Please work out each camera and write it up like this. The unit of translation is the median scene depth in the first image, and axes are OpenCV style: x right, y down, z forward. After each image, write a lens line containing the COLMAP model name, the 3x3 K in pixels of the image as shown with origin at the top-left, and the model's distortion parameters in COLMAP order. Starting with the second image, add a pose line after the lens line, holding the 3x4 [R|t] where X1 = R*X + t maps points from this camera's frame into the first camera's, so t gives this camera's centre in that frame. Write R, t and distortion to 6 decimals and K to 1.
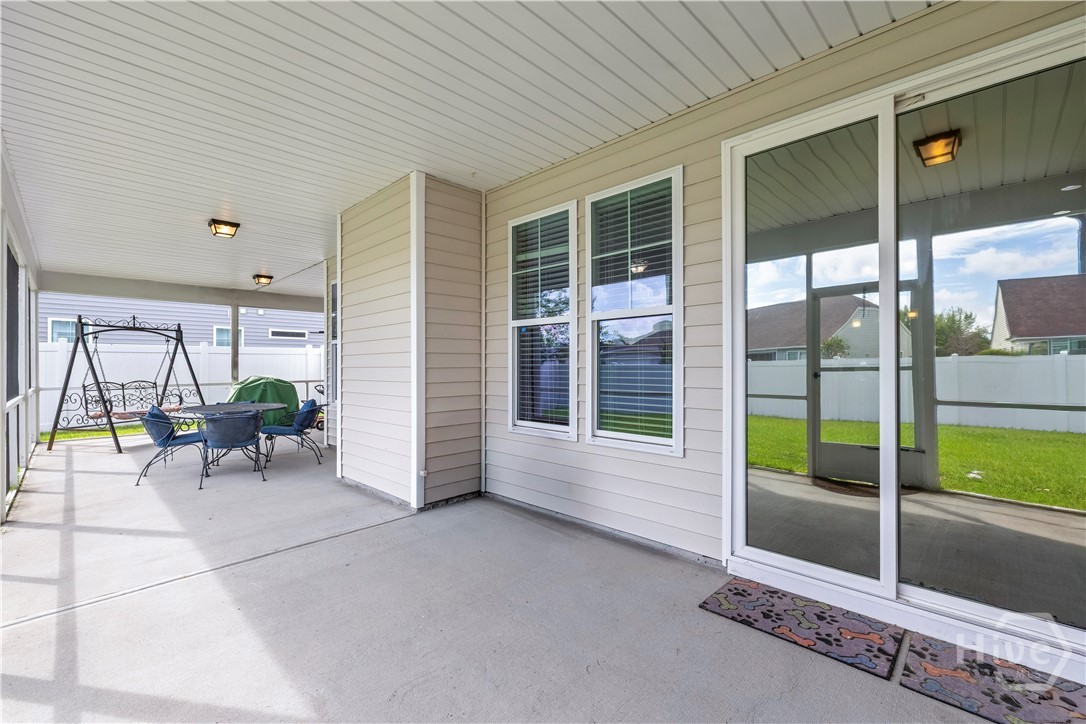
lens RADIAL K [[463.4, 0, 543.0], [0, 463.4, 362.0], [0, 0, 1]] dist [-0.000941, -0.000236]
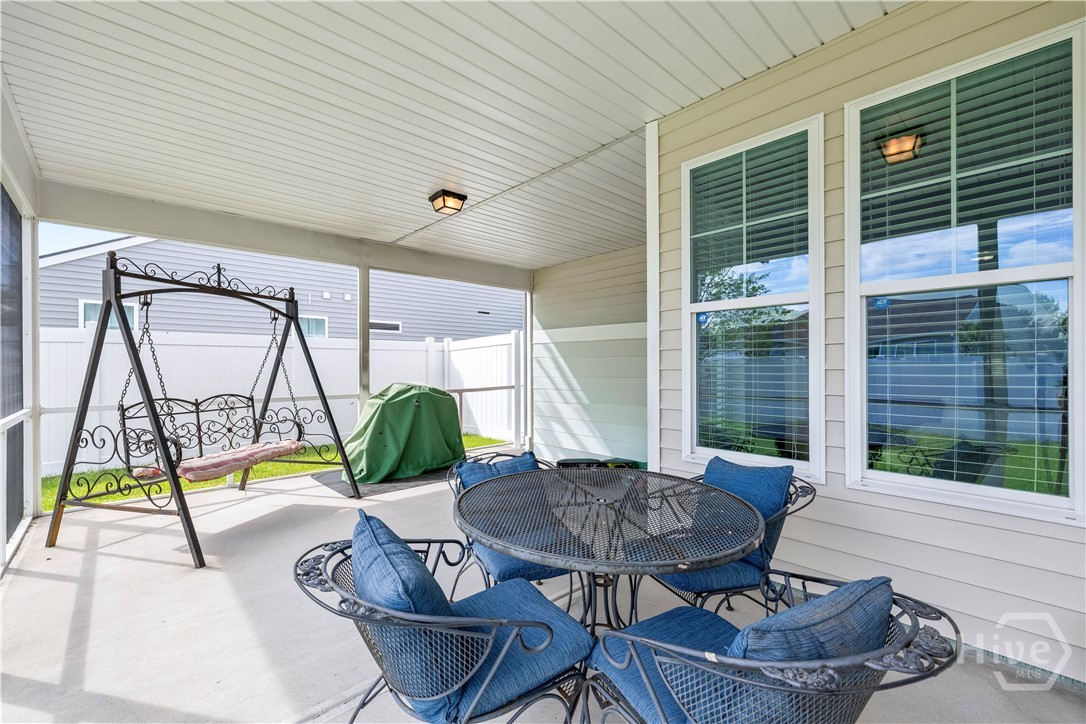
lens RADIAL K [[460.2, 0, 523.3], [0, 460.2, 367.3], [0, 0, 1]] dist [0.070206, -0.025633]
pose [[0.998076, 0.000532, -0.062001, -0.489629], [-0.000012, 0.999965, 0.008385, 0.005733], [0.062003, -0.008368, 0.998041, 0.478420]]
